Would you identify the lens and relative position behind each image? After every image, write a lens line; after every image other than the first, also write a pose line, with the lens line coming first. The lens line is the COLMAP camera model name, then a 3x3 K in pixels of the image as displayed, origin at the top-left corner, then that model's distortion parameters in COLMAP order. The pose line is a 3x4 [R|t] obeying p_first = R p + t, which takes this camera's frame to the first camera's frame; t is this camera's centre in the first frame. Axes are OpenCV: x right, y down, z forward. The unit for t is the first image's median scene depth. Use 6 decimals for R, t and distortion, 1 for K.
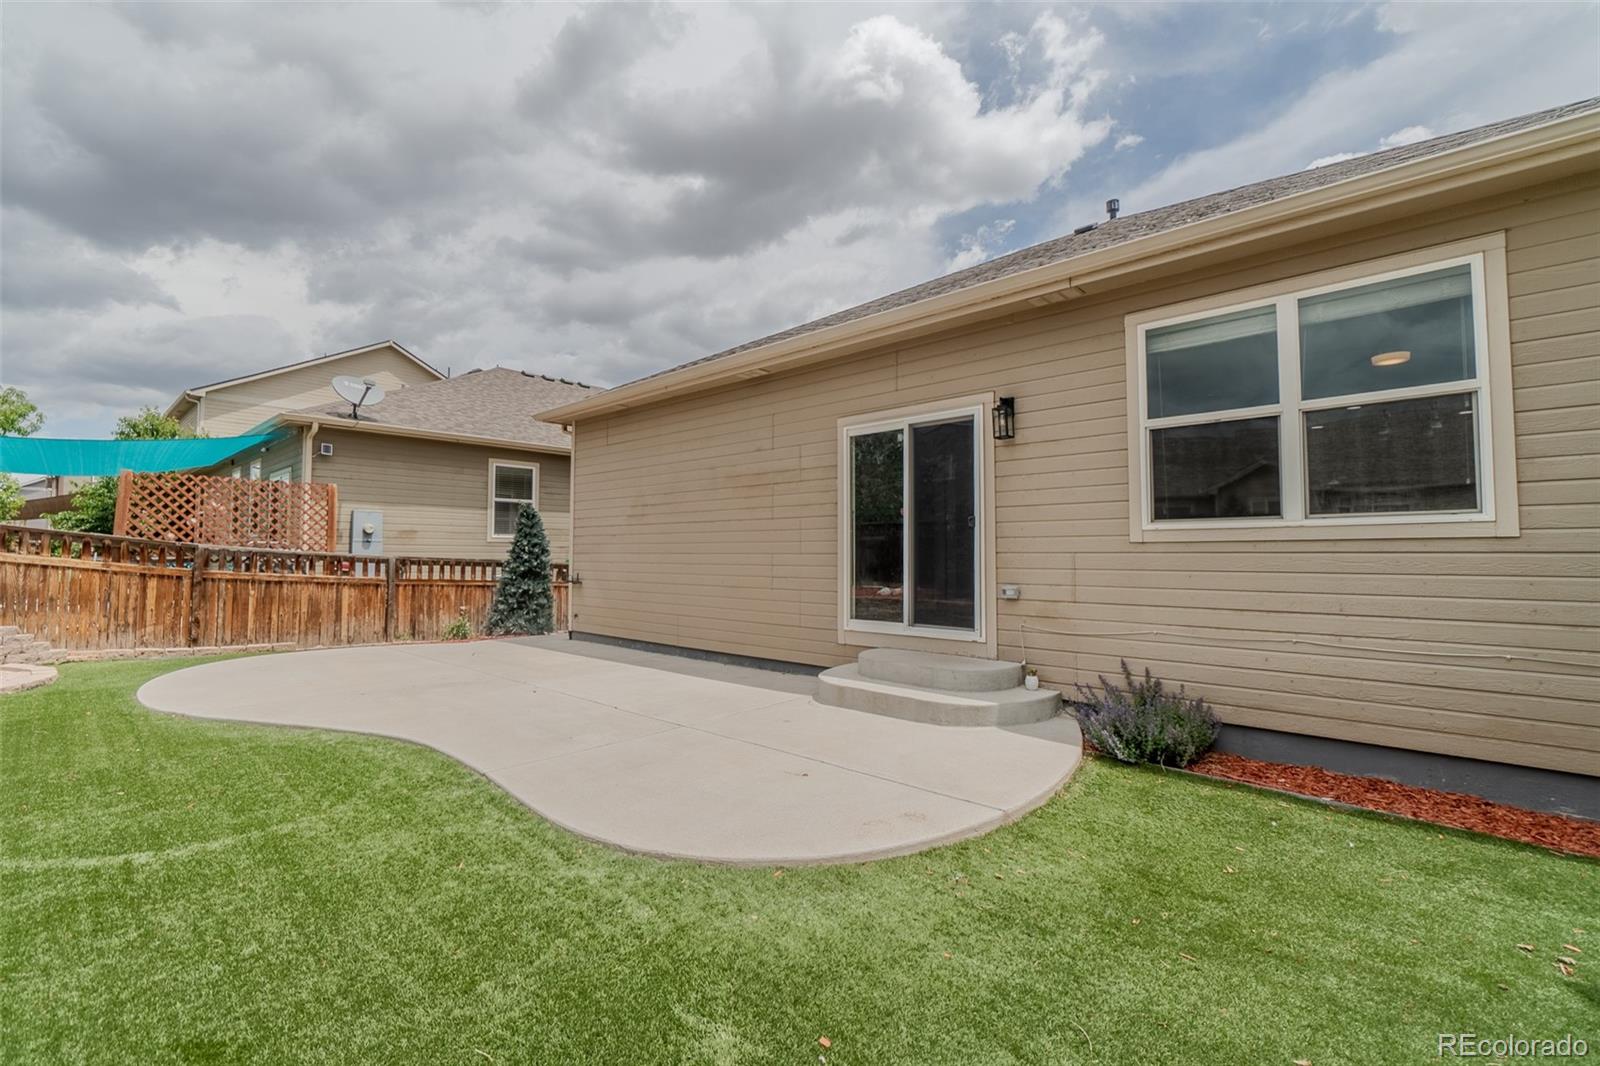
lens RADIAL K [[705.9, 0, 798.9], [0, 705.9, 525.8], [0, 0, 1]] dist [-0.008546, -0.000079]
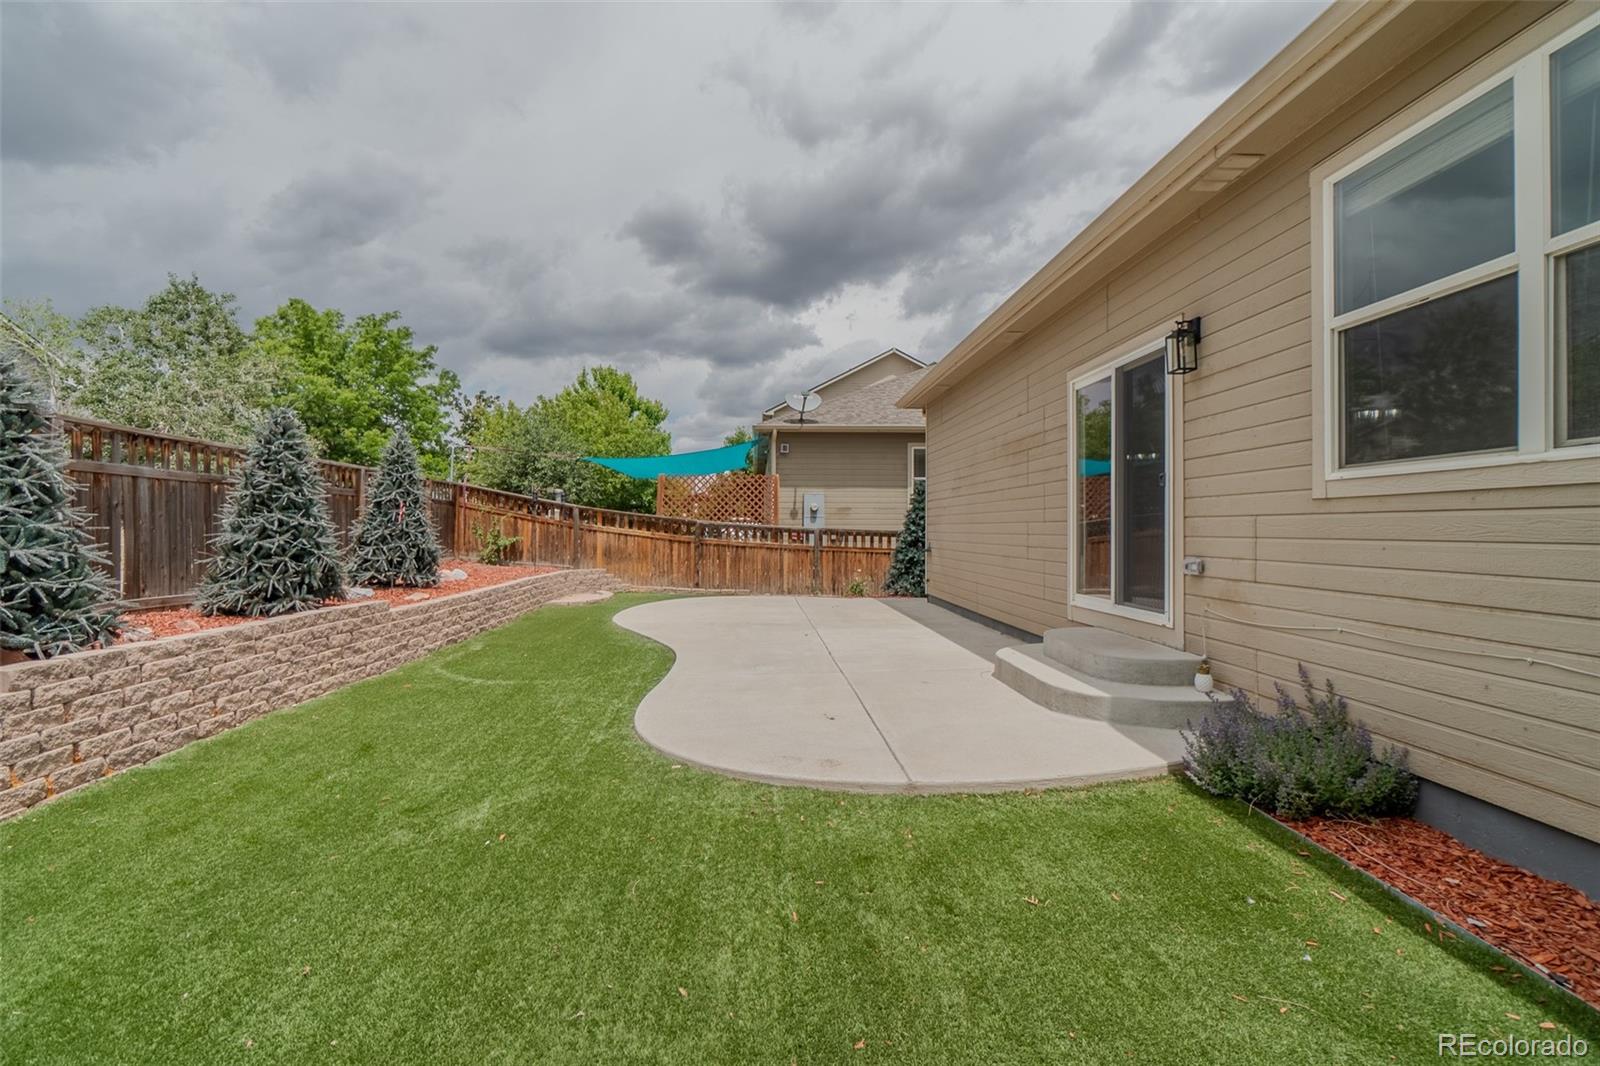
lens RADIAL K [[688.7, 0, 783.3], [0, 688.7, 527.7], [0, 0, 1]] dist [-0.002515, 0.000127]
pose [[0.713550, -0.005037, -0.700586, 0.499705], [0.032873, 0.999113, 0.026299, 0.014517], [0.699833, -0.041796, 0.713083, 0.127702]]
